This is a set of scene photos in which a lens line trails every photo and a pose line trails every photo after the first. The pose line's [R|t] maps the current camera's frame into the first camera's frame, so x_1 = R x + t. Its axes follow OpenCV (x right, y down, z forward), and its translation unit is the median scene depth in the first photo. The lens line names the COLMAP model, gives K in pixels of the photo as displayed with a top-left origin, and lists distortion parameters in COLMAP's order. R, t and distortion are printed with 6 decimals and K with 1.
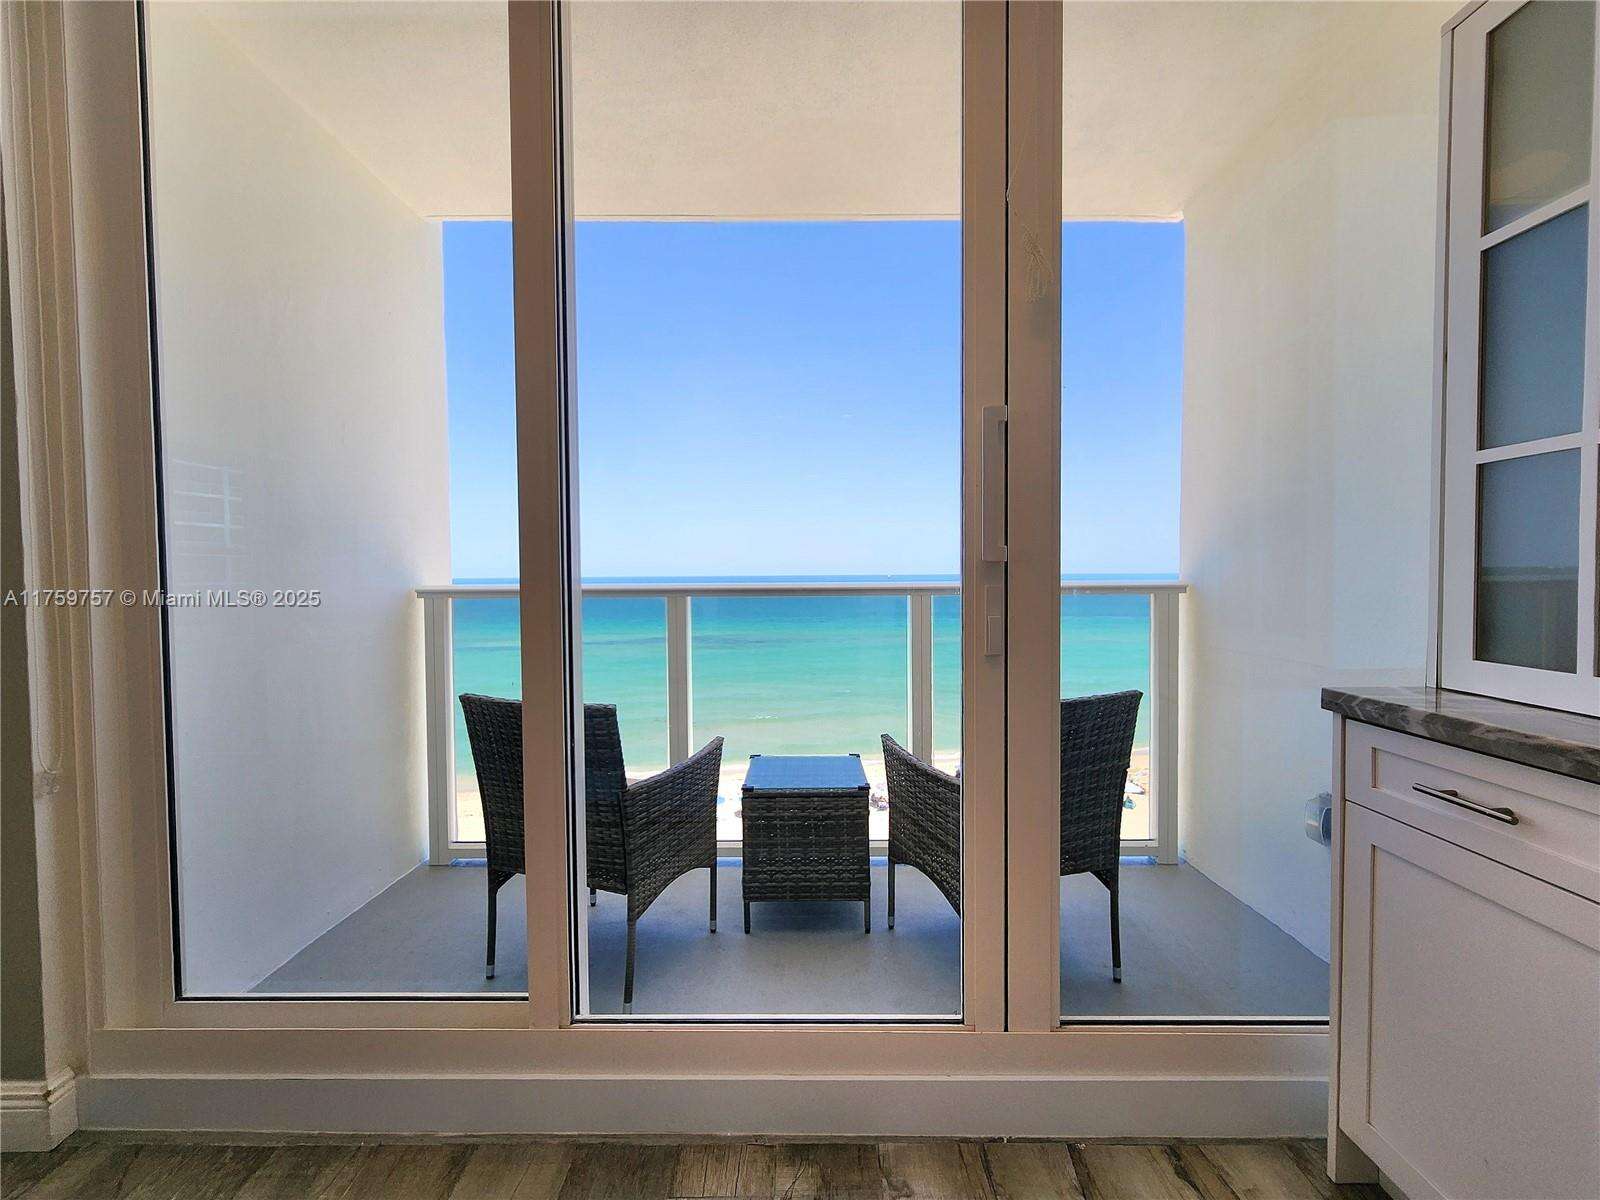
lens RADIAL K [[665.4, 0, 800.2], [0, 665.4, 593.9], [0, 0, 1]] dist [-0.000101, 0.000682]
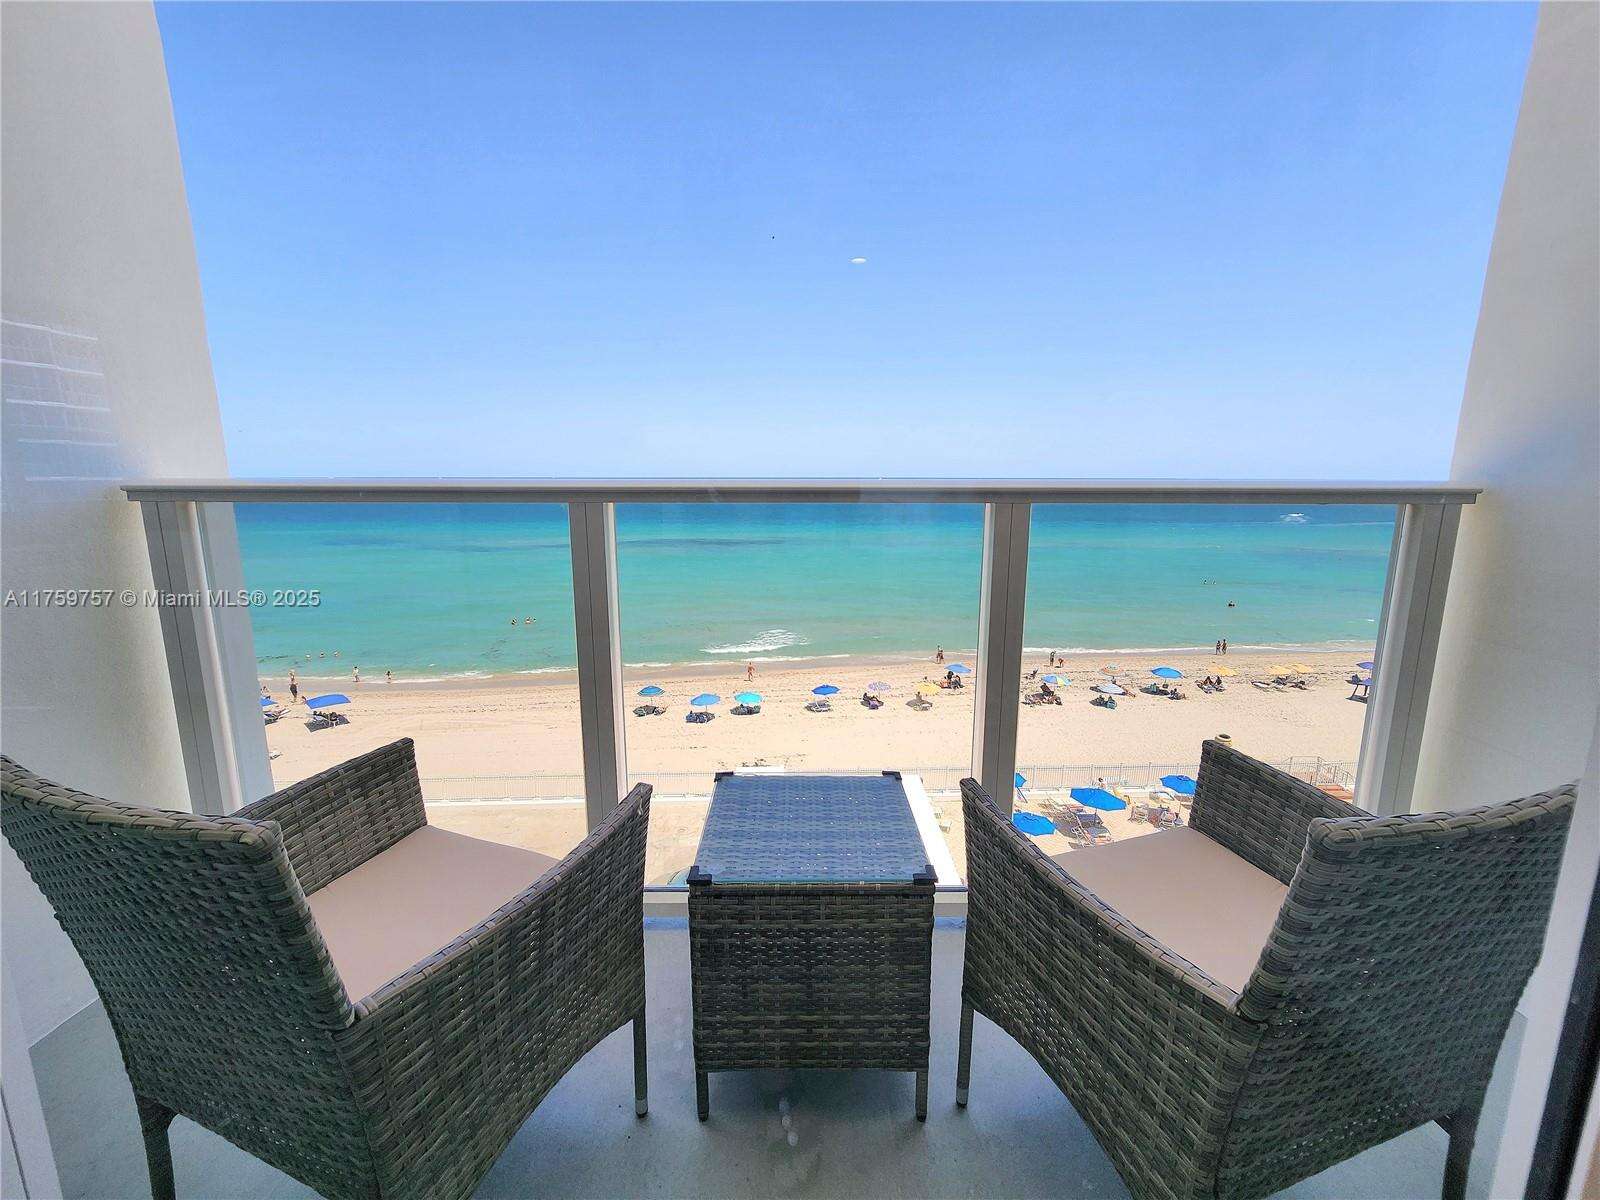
lens RADIAL K [[665.4, 0, 800.2], [0, 665.4, 593.9], [0, 0, 1]] dist [-0.000101, 0.000682]
pose [[0.999944, 0.007558, 0.007470, -0.006478], [-0.008556, 0.989527, 0.144092, -0.003003], [-0.006303, -0.144148, 0.989536, 0.517617]]
